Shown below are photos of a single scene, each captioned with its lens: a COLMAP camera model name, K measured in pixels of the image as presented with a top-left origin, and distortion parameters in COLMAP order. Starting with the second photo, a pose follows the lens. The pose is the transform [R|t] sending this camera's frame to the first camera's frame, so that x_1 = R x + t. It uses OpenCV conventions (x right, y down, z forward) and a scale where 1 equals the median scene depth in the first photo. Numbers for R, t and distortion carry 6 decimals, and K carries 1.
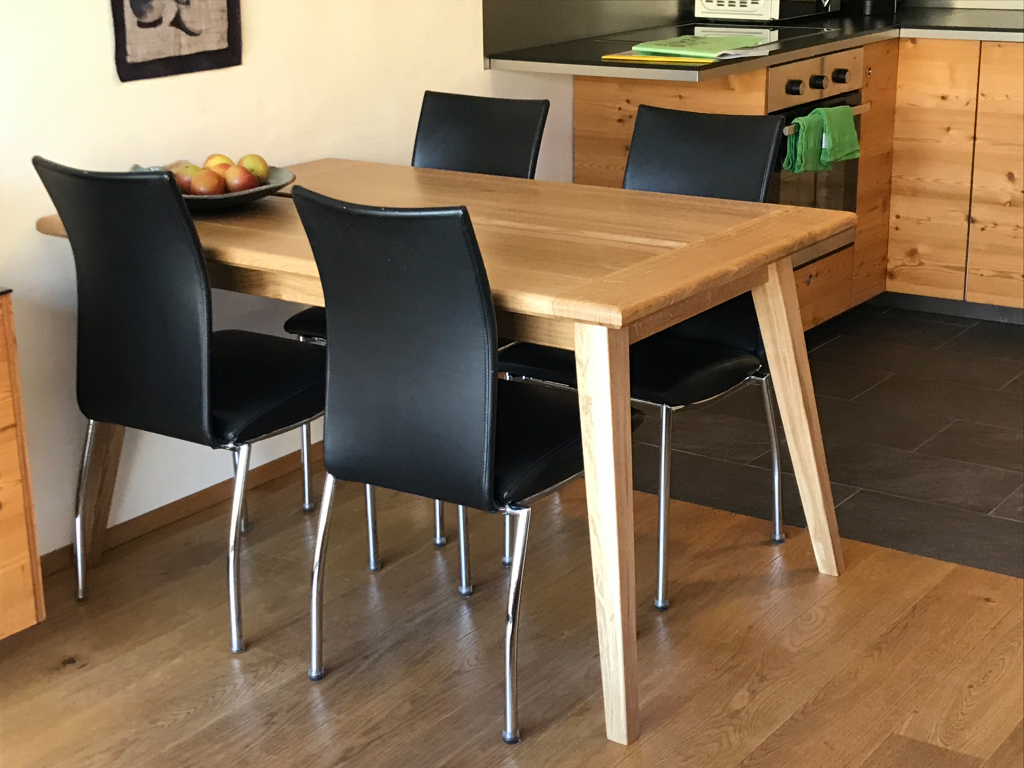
lens RADIAL K [[1665.2, 0, 512.5], [0, 1665.2, 384.5], [0, 0, 1]] dist [0.050962, 0.000000]
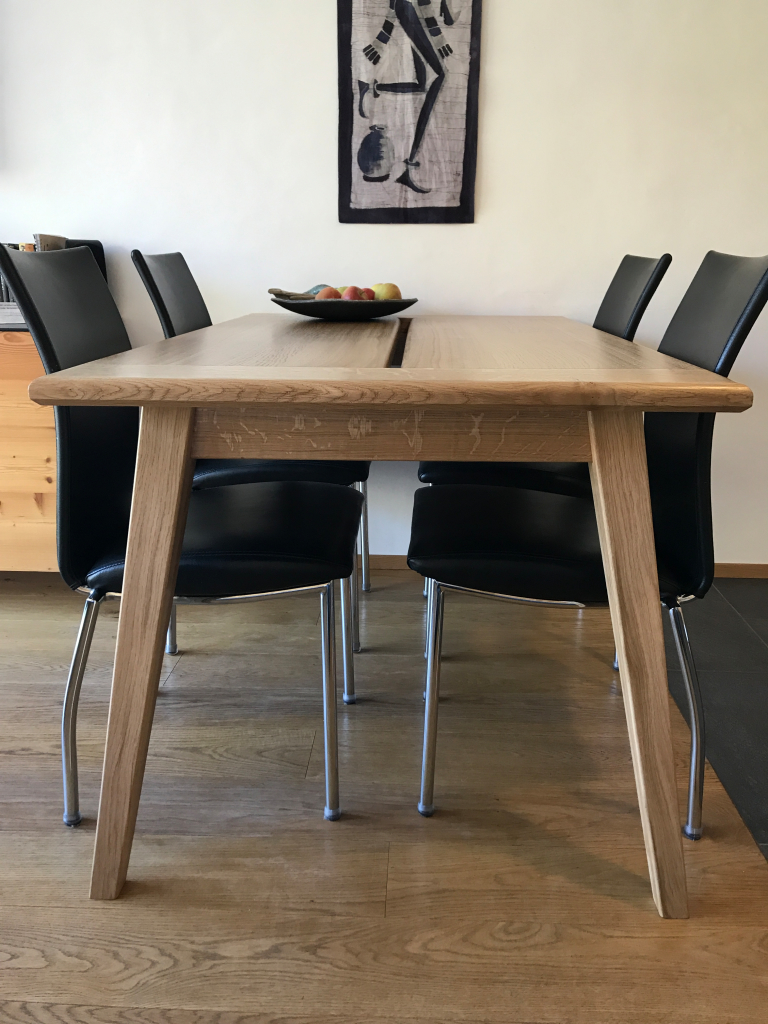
lens RADIAL K [[848.4, 0, 384.4], [0, 848.4, 507.8], [0, 0, 1]] dist [-0.000673, 0.021827]
pose [[0.540766, 0.252847, -0.802272, 0.359406], [-0.260753, 0.957160, 0.125903, -0.059275], [0.799737, 0.141111, 0.583530, 0.656865]]
